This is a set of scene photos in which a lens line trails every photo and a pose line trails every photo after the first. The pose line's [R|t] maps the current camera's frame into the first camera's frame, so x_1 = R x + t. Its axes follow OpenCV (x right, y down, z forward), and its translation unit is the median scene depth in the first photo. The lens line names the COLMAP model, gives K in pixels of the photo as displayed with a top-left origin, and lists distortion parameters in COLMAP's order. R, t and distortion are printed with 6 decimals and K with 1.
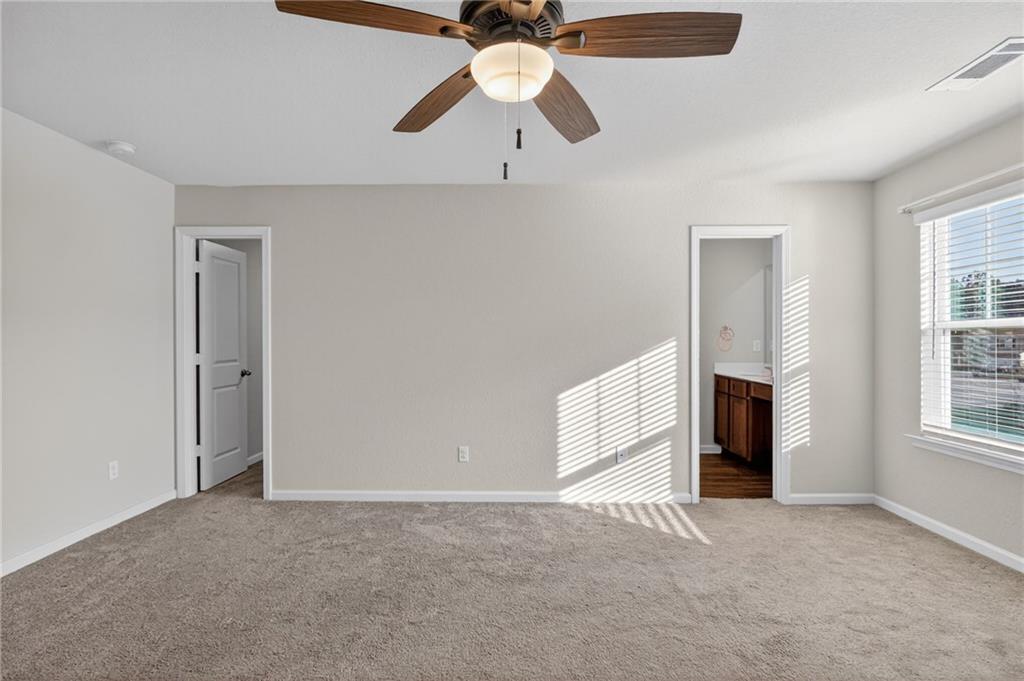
lens RADIAL K [[464.1, 0, 516.3], [0, 464.1, 345.4], [0, 0, 1]] dist [0.003974, -0.000292]
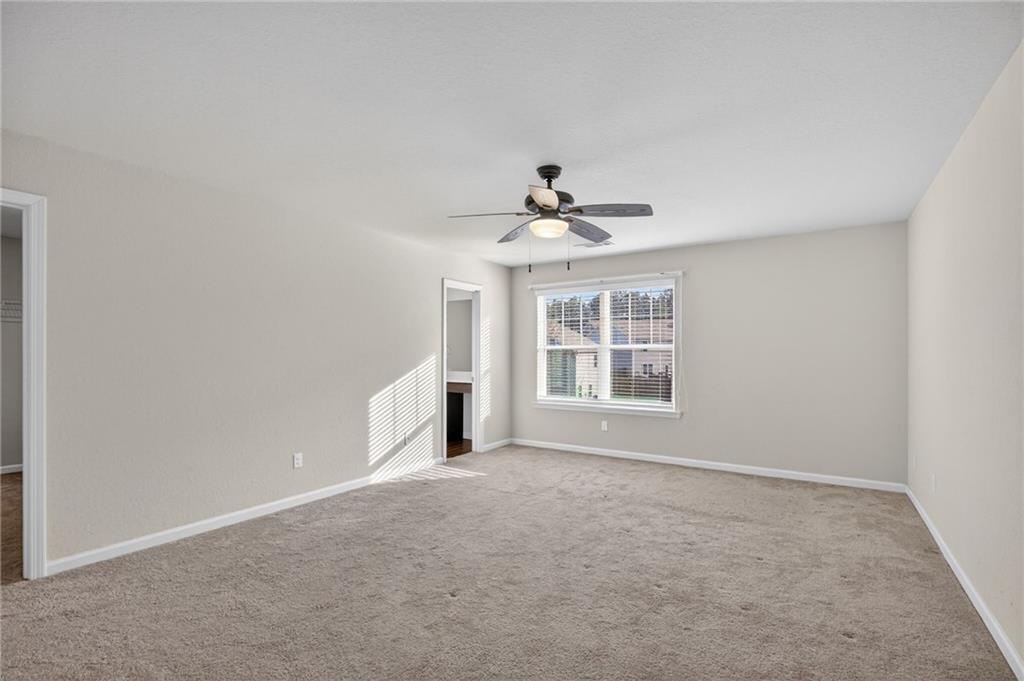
lens RADIAL K [[470.9, 0, 518.5], [0, 470.9, 361.9], [0, 0, 1]] dist [-0.000824, 0.000096]
pose [[0.529086, -0.014094, 0.848451, -0.778473], [0.007638, 0.999901, 0.011847, -0.003507], [-0.848534, 0.000212, 0.529141, -0.007381]]
